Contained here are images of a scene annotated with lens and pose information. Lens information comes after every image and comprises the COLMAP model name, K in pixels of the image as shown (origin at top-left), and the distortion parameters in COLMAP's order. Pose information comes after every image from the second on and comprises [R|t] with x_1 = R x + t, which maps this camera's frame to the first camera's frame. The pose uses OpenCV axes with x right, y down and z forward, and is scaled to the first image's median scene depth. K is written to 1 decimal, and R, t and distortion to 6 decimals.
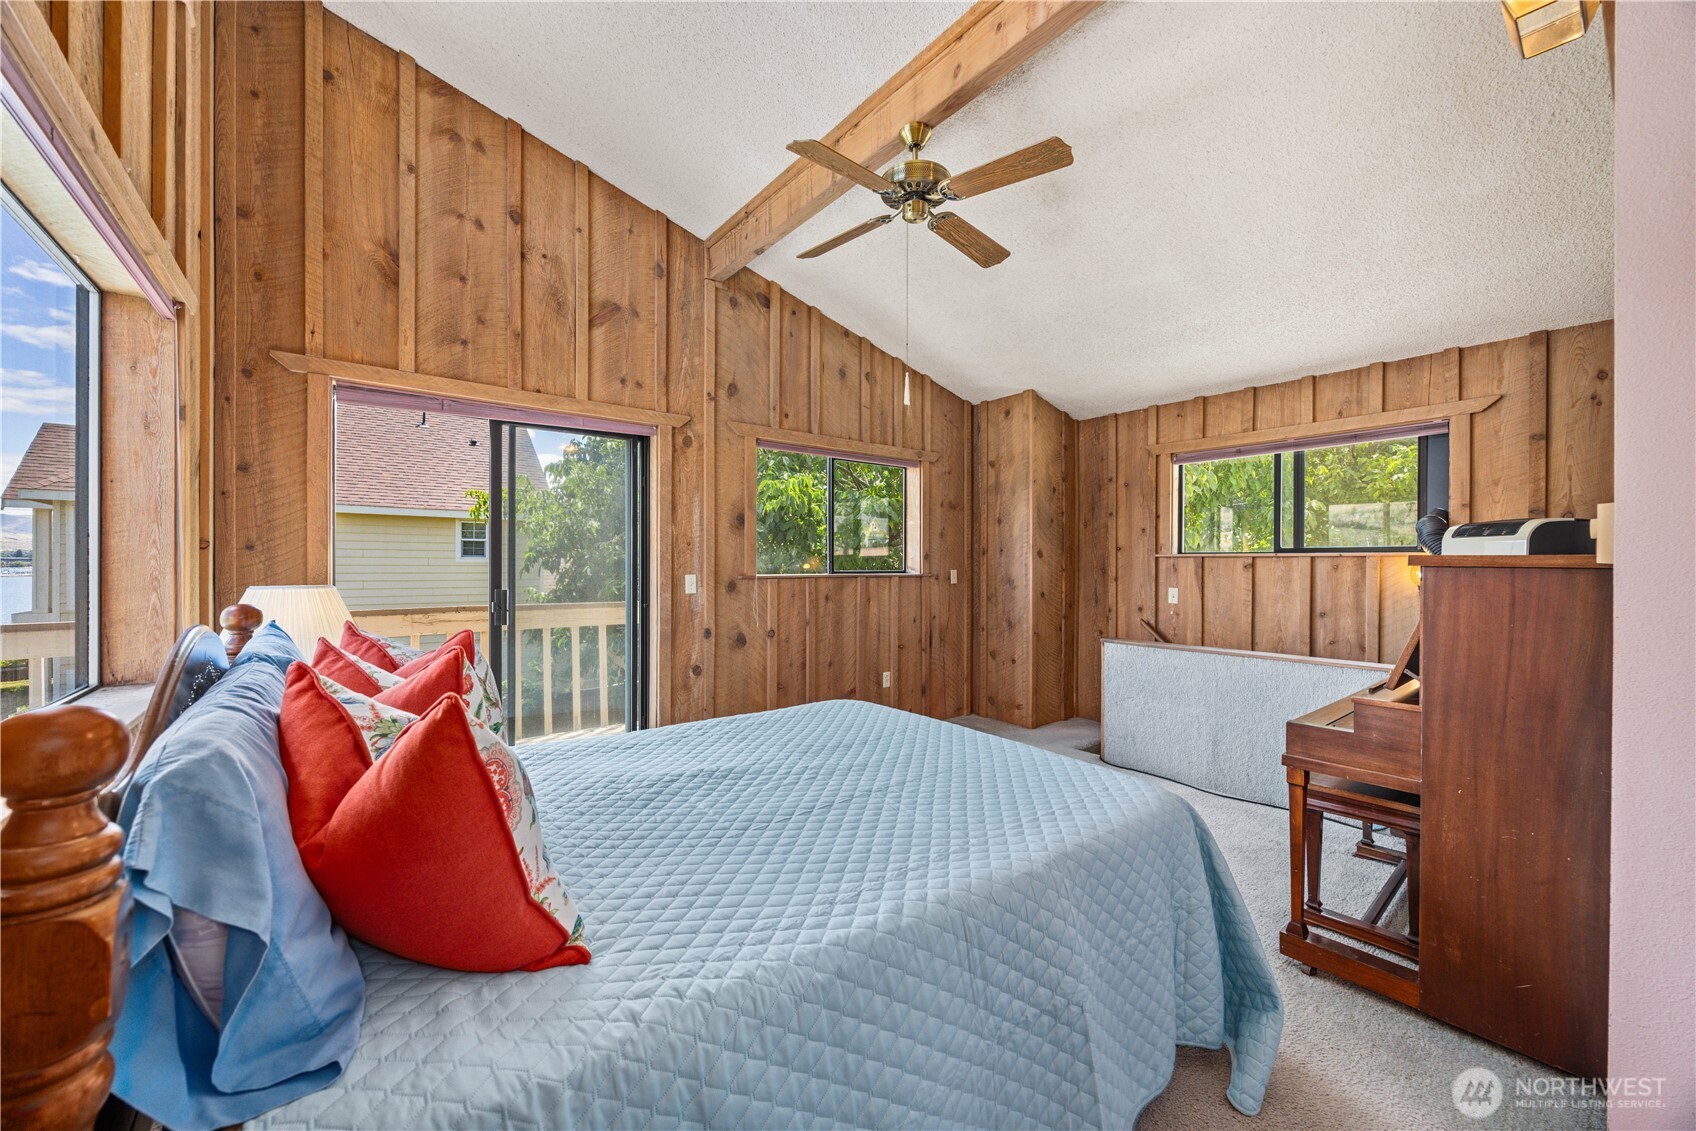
lens RADIAL K [[646.9, 0, 848.0], [0, 646.9, 565.5], [0, 0, 1]] dist [-0.003053, -0.000338]
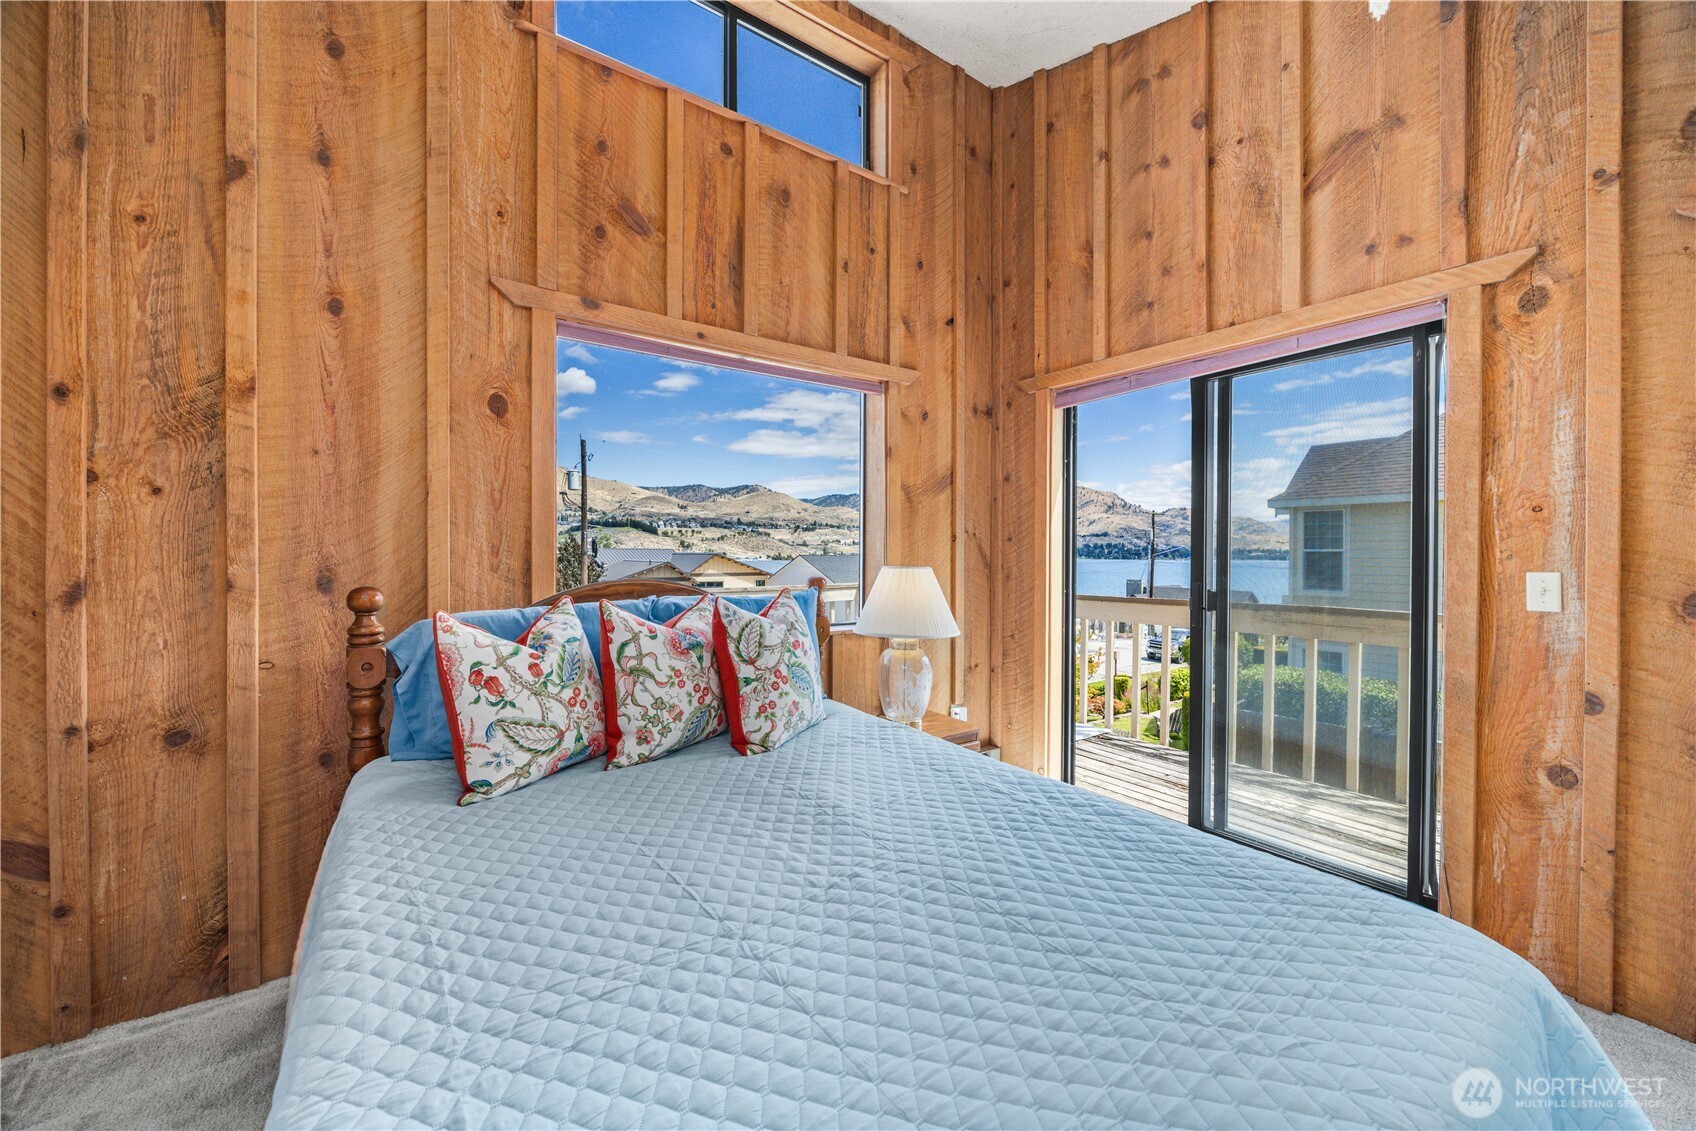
lens RADIAL K [[646.9, 0, 848.0], [0, 646.9, 565.5], [0, 0, 1]] dist [-0.003053, -0.000338]
pose [[-0.052008, 0.009345, -0.998603, 0.307762], [-0.012195, 0.999876, 0.009992, 0.012075], [0.998572, 0.012698, -0.051888, 0.592822]]
